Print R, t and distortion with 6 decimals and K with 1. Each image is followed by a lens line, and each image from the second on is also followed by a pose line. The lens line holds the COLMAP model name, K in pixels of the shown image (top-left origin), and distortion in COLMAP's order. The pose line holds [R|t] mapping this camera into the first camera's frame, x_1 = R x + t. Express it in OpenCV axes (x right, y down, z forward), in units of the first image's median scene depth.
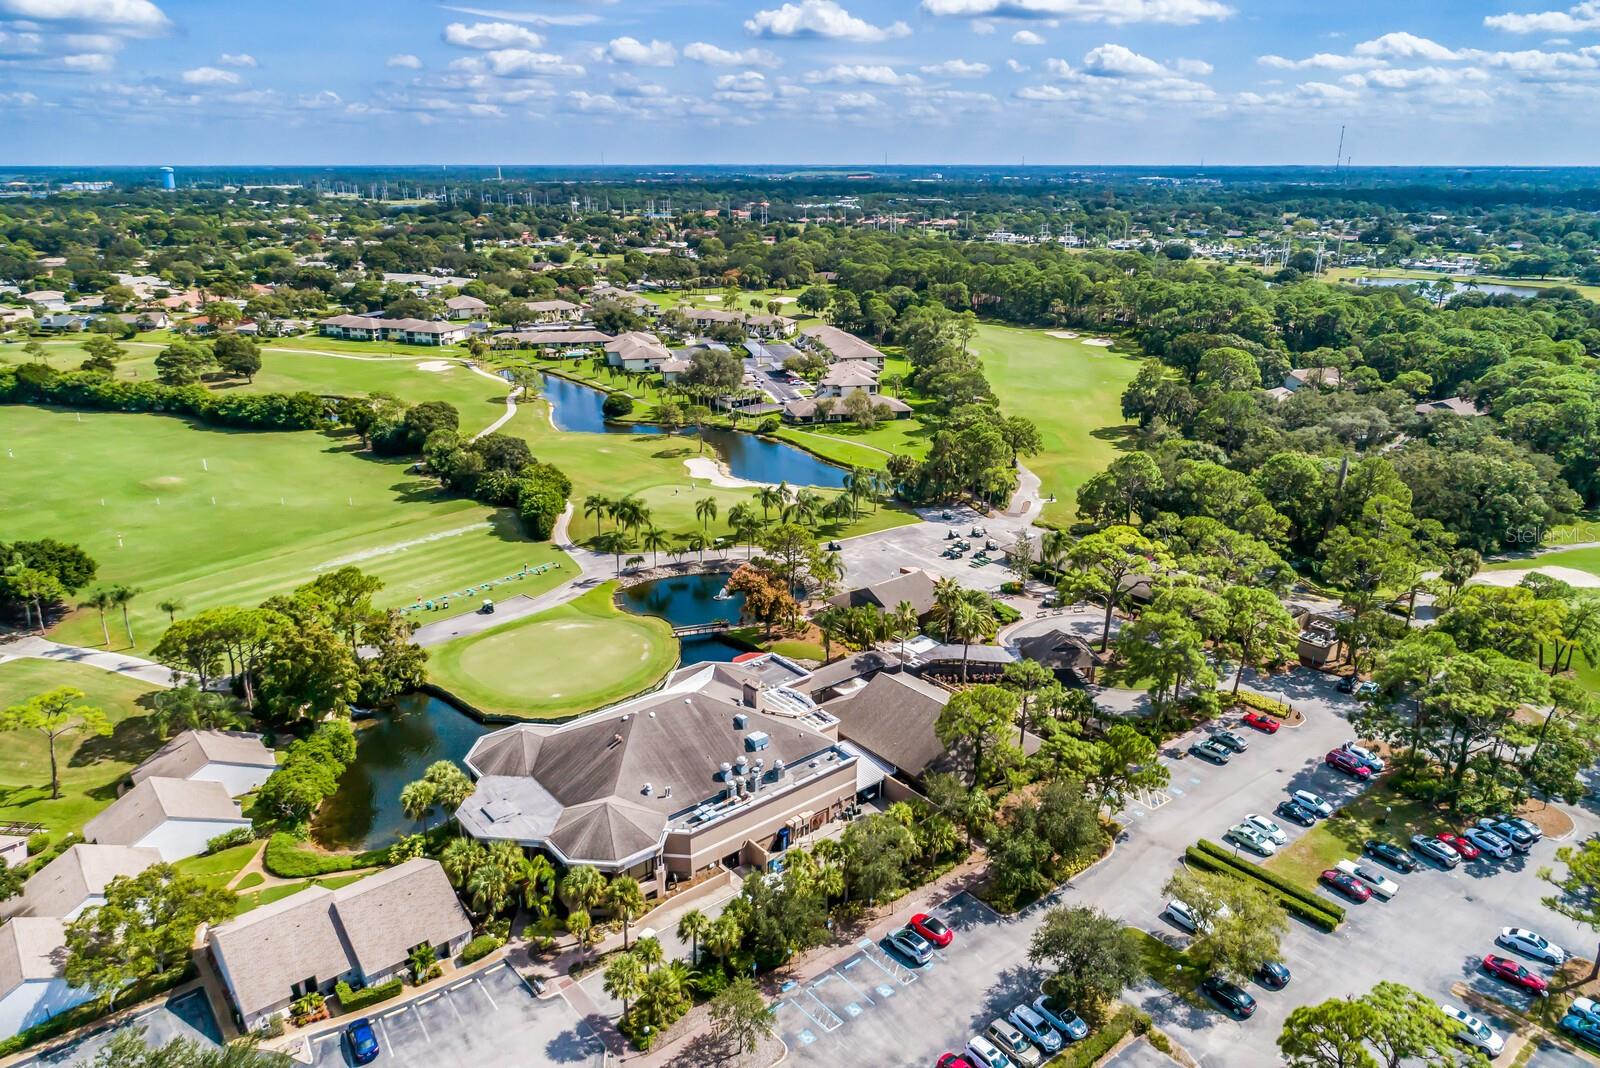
lens RADIAL K [[1080.7, 0, 800.0], [0, 1080.7, 534.0], [0, 0, 1]] dist [-0.004609, 0.005417]
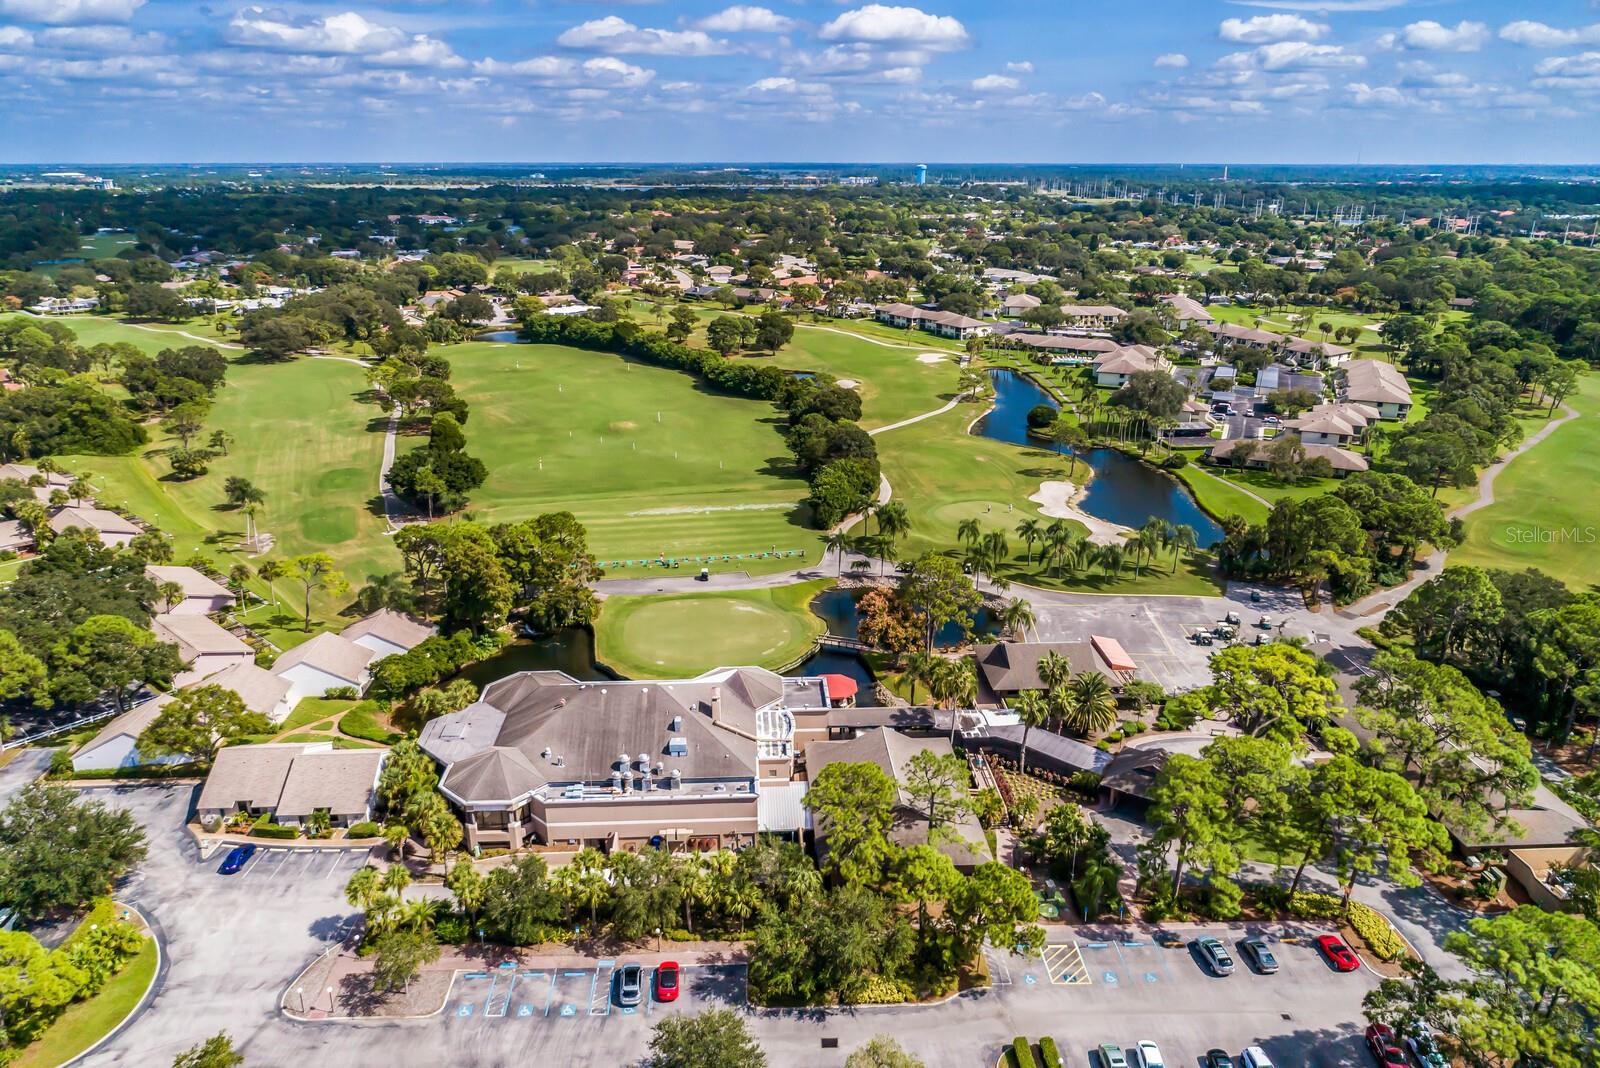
lens RADIAL K [[1080.7, 0, 800.0], [0, 1080.7, 534.0], [0, 0, 1]] dist [-0.004609, 0.005417]
pose [[0.804367, 0.196009, -0.560869, 0.149196], [-0.195358, 0.978777, 0.061885, -0.022559], [0.561096, 0.059792, 0.825589, 0.056580]]
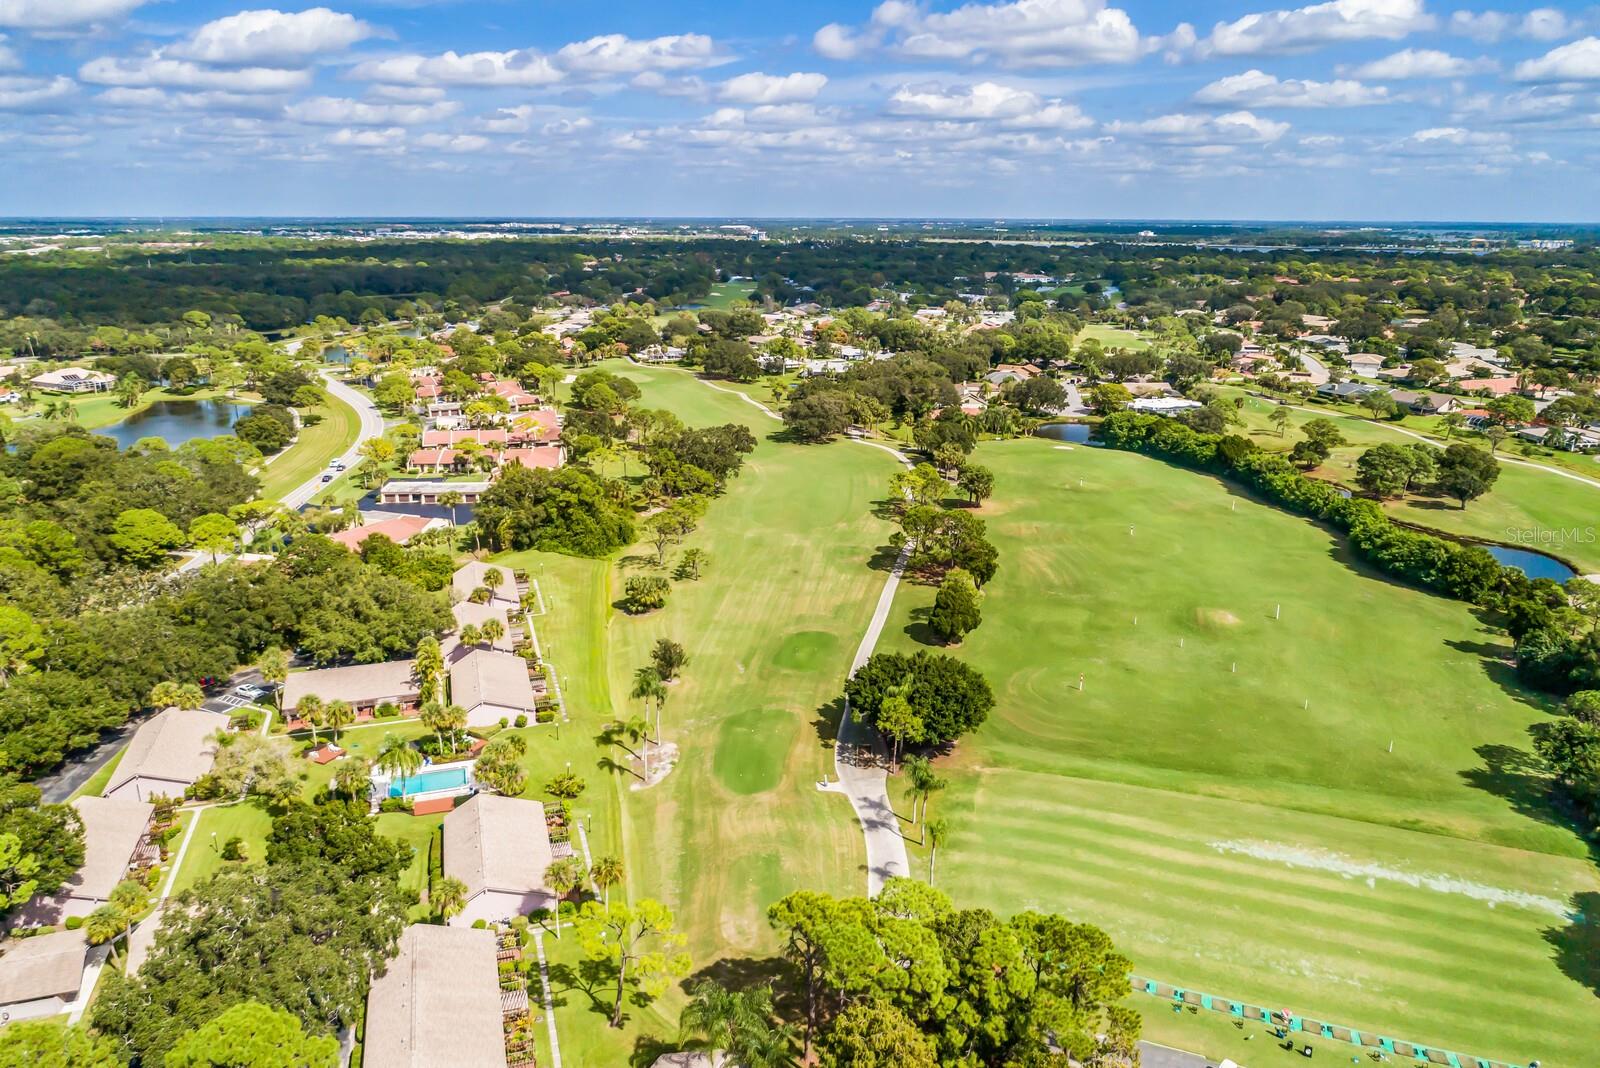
lens RADIAL K [[1089.6, 0, 801.5], [0, 1089.6, 506.3], [0, 0, 1]] dist [-0.001757, 0.005853]
pose [[0.397965, 0.241260, -0.885108, -0.004837], [-0.306182, 0.944410, 0.119758, -0.068006], [0.864798, 0.223345, 0.449712, 0.179733]]
